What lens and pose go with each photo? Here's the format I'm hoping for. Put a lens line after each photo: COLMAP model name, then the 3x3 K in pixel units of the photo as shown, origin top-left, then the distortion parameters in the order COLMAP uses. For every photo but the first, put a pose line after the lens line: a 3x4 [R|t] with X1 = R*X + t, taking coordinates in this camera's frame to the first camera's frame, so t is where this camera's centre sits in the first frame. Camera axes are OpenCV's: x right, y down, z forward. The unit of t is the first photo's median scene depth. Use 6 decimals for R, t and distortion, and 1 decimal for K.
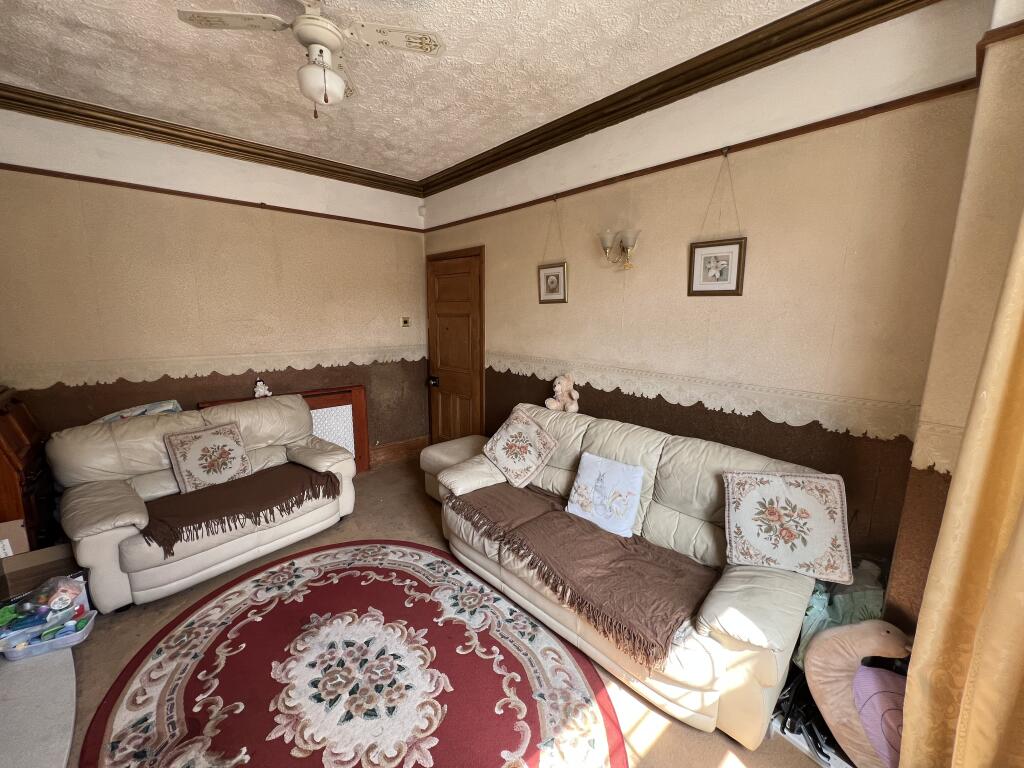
lens RADIAL K [[408.8, 0, 511.4], [0, 408.8, 385.7], [0, 0, 1]] dist [-0.002953, 0.000415]
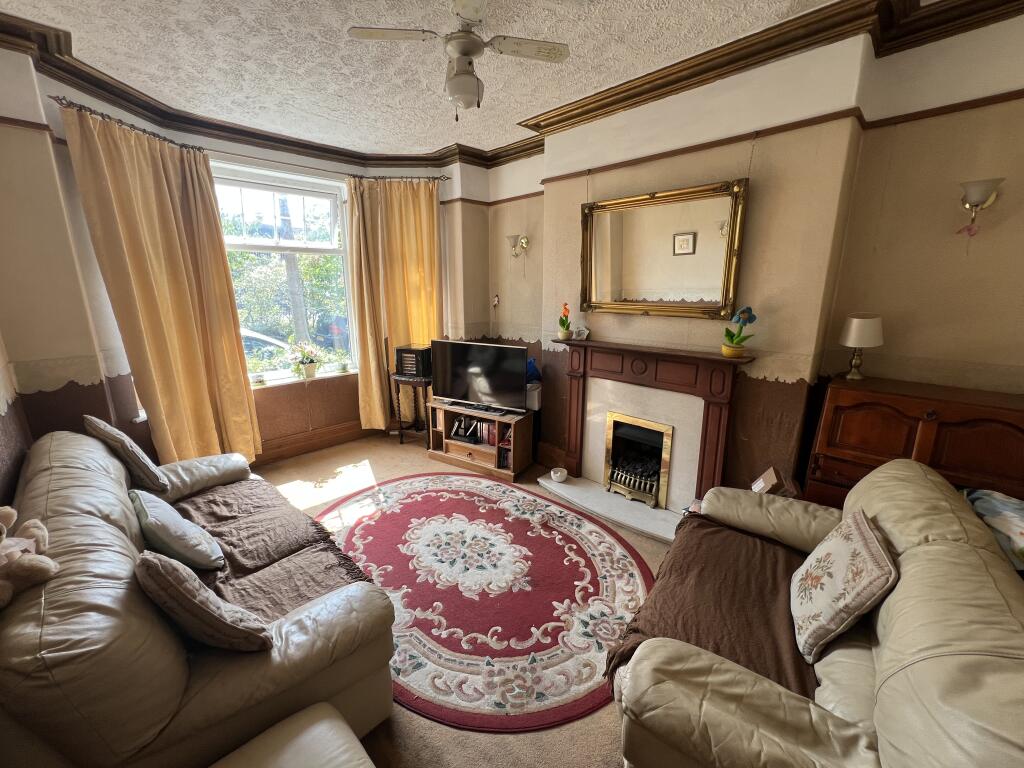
lens RADIAL K [[408.8, 0, 512.9], [0, 408.8, 384.4], [0, 0, 1]] dist [-0.002953, 0.000415]
pose [[-0.998317, 0.010186, -0.057093, -0.391245], [-0.013927, 0.913541, 0.406508, -0.331885], [0.056298, 0.406619, -0.911862, 1.733065]]
